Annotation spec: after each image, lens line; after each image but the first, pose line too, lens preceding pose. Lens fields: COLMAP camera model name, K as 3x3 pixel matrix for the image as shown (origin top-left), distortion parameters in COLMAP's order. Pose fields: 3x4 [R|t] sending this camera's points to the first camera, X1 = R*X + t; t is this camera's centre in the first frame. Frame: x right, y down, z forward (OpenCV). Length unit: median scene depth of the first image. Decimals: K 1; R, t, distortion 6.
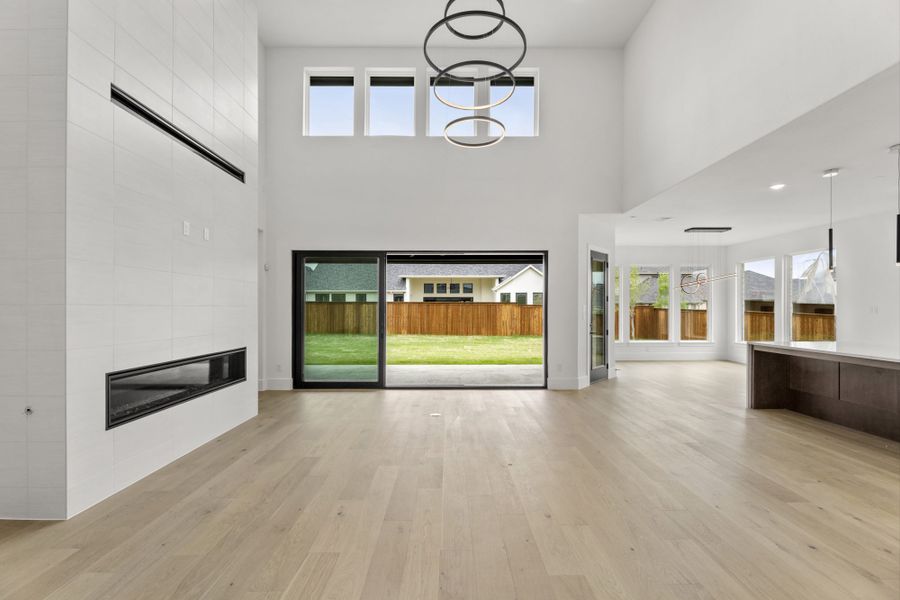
lens RADIAL K [[377.7, 0, 470.1], [0, 377.7, 306.9], [0, 0, 1]] dist [-0.006902, -0.000009]
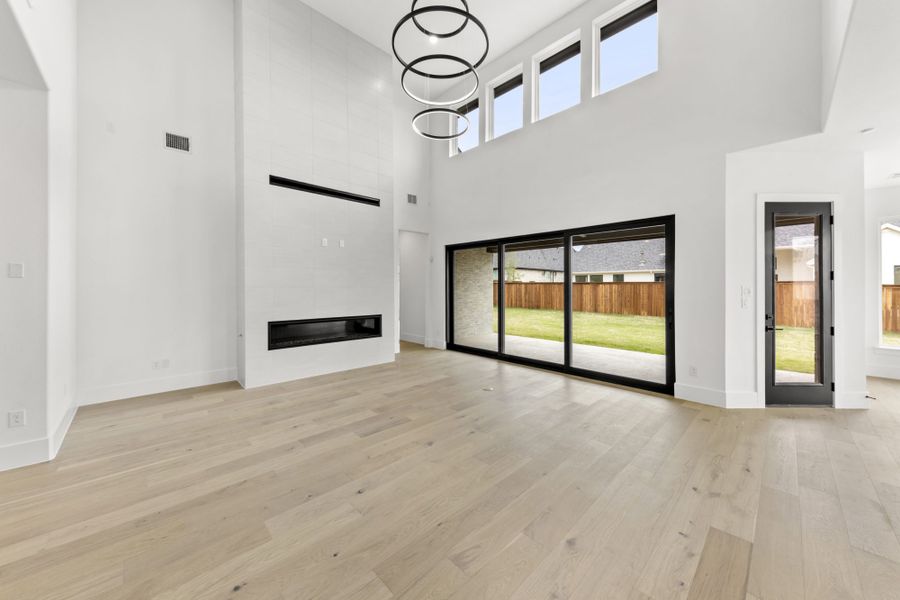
lens RADIAL K [[331.2, 0, 453.2], [0, 331.2, 286.1], [0, 0, 1]] dist [0.007148, -0.000360]
pose [[0.675510, -0.001195, -0.737350, 0.122188], [0.000027, 0.999999, -0.001596, -0.001016], [0.737351, 0.001058, 0.675509, 0.066059]]
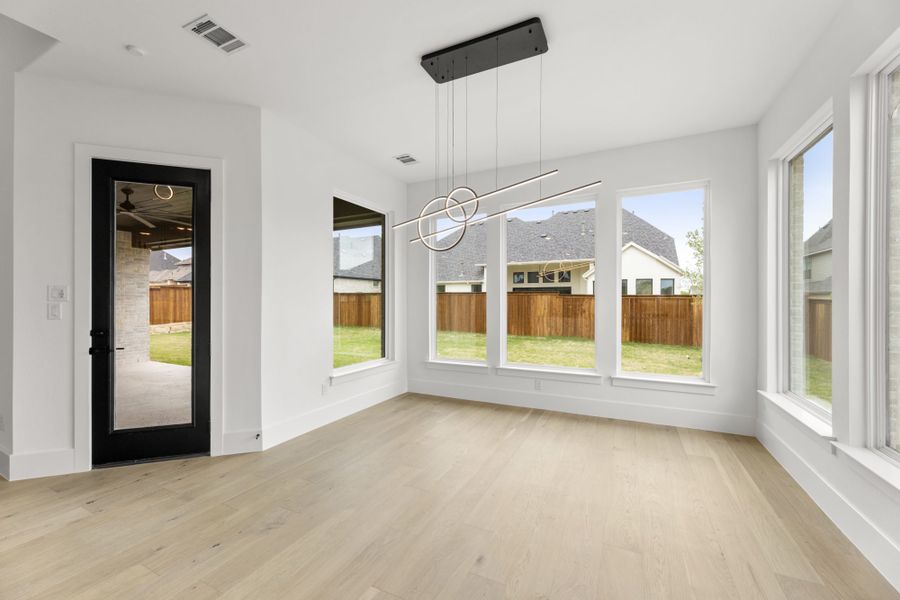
lens RADIAL K [[377.7, 0, 450.3], [0, 377.7, 302.6], [0, 0, 1]] dist [-0.006902, -0.000009]
pose [[0.888574, 0.003086, -0.458722, 0.284727], [0.000497, 0.999970, 0.007691, 0.004089], [0.458732, -0.007063, 0.888546, 0.261113]]
